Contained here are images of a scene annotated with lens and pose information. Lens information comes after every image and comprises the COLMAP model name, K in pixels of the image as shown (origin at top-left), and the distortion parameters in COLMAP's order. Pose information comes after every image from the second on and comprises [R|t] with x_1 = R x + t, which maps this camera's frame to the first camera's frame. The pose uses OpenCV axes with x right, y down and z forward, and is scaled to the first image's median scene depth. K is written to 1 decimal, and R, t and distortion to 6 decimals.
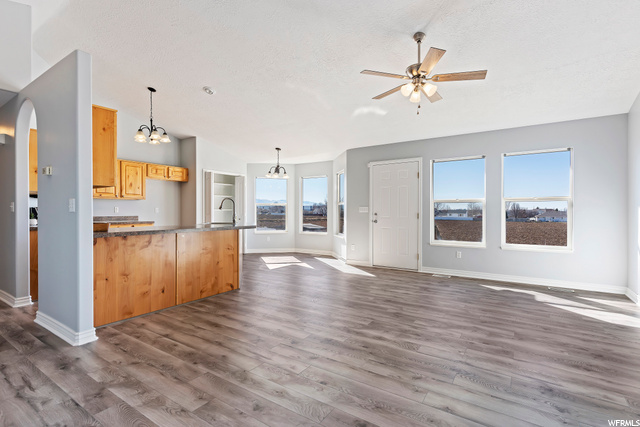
lens RADIAL K [[306.7, 0, 319.5], [0, 306.7, 211.0], [0, 0, 1]] dist [0.001311, -0.000202]
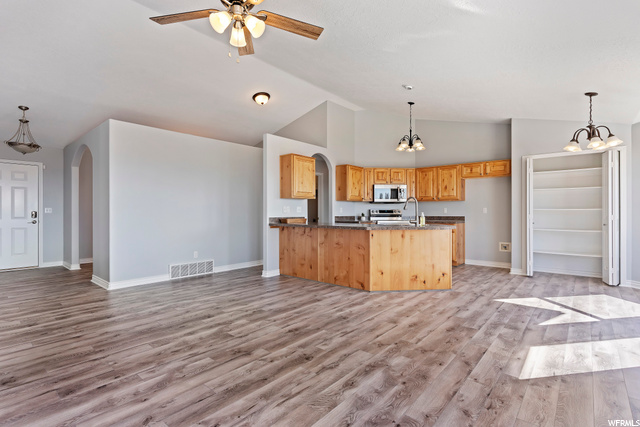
lens RADIAL K [[306.7, 0, 319.5], [0, 306.7, 211.0], [0, 0, 1]] dist [0.001311, -0.000202]
pose [[-0.124488, -0.003305, -0.992216, 1.066308], [0.003594, 0.999986, -0.003782, 0.001760], [0.992215, -0.004037, -0.124475, 1.414124]]
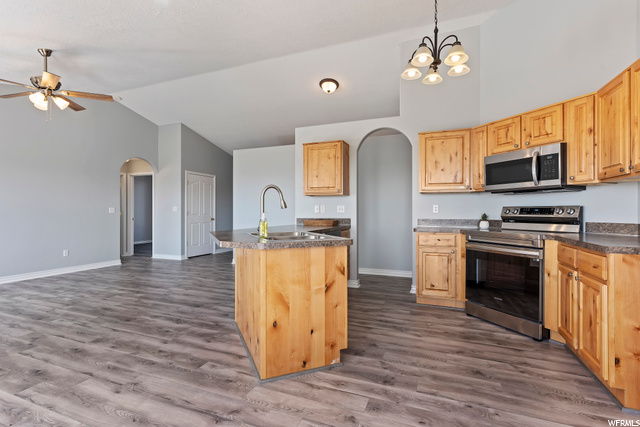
lens RADIAL K [[306.7, 0, 319.5], [0, 306.7, 211.0], [0, 0, 1]] dist [0.001311, -0.000202]
pose [[-0.979082, -0.000586, -0.203465, -0.451608], [0.000870, 0.999975, -0.007065, 0.005680], [0.203464, -0.007094, -0.979057, 2.541603]]
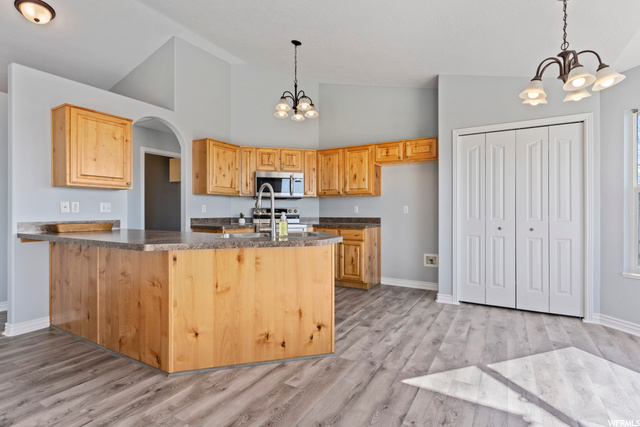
lens RADIAL K [[318.4, 0, 319.1], [0, 318.4, 210.8], [0, 0, 1]] dist [-0.000476, 0.000243]
pose [[0.057384, -0.002945, -0.998348, 0.361852], [0.004216, 0.999987, -0.002707, 0.003465], [0.998343, -0.004054, 0.057396, 1.770156]]
